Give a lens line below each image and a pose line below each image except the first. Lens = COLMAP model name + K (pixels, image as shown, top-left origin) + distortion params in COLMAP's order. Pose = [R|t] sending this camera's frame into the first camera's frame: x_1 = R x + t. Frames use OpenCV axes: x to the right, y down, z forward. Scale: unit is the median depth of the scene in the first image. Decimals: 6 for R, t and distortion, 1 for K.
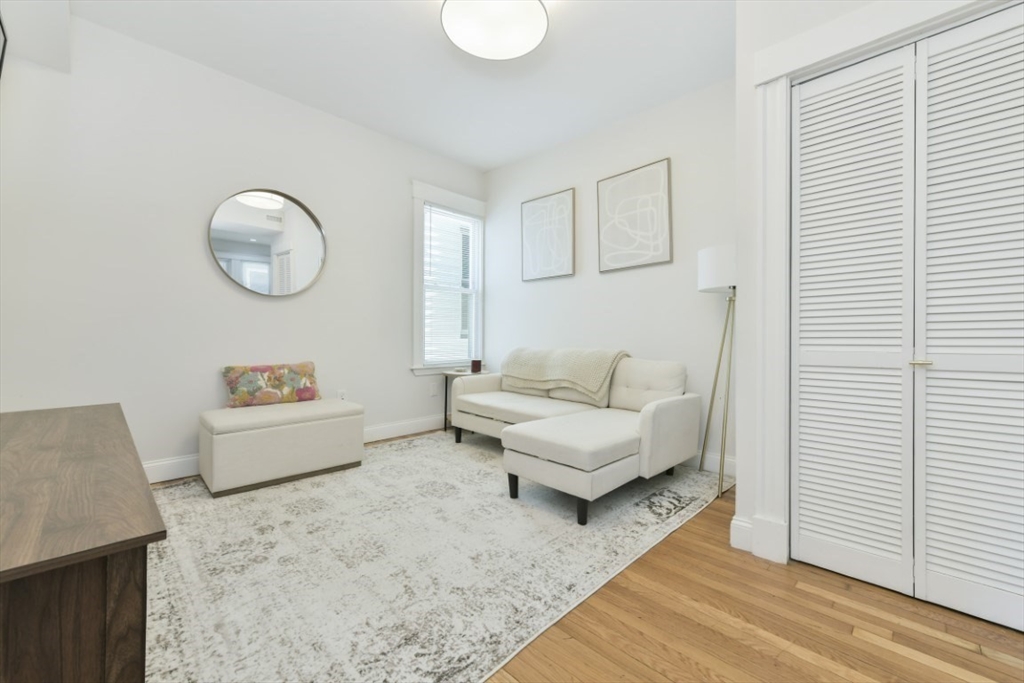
lens RADIAL K [[416.3, 0, 515.2], [0, 416.3, 339.2], [0, 0, 1]] dist [-0.001110, 0.000417]
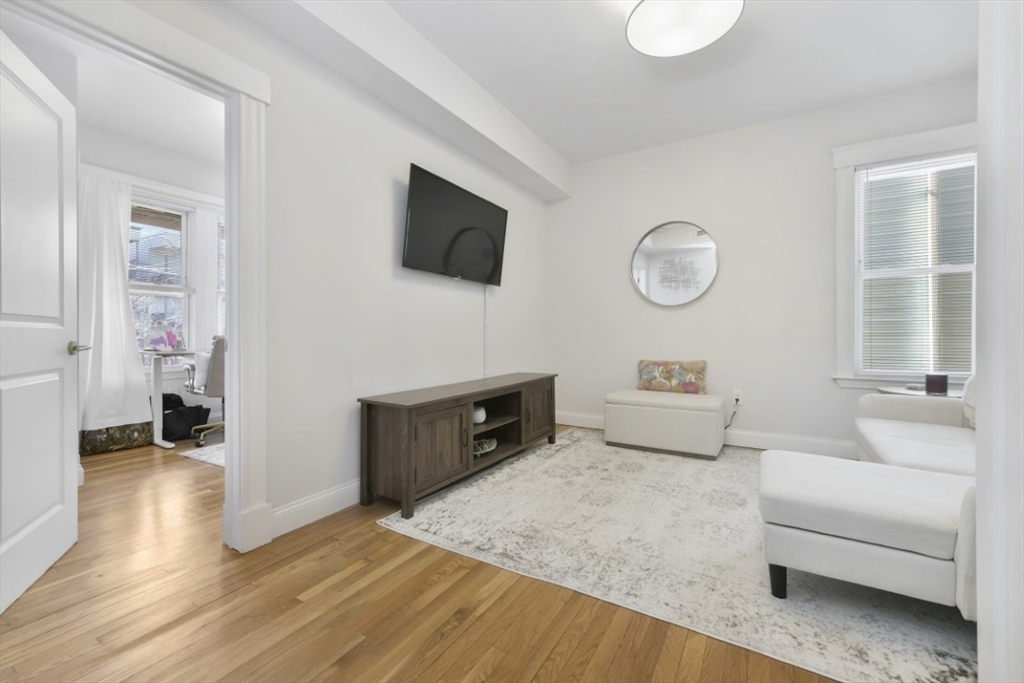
lens RADIAL K [[416.3, 0, 515.0], [0, 416.3, 337.3], [0, 0, 1]] dist [-0.001110, 0.000417]
pose [[0.224926, 0.001155, -0.974375, 0.691485], [-0.007481, 0.999972, -0.000542, -0.006636], [0.974347, 0.007412, 0.224928, 0.339587]]
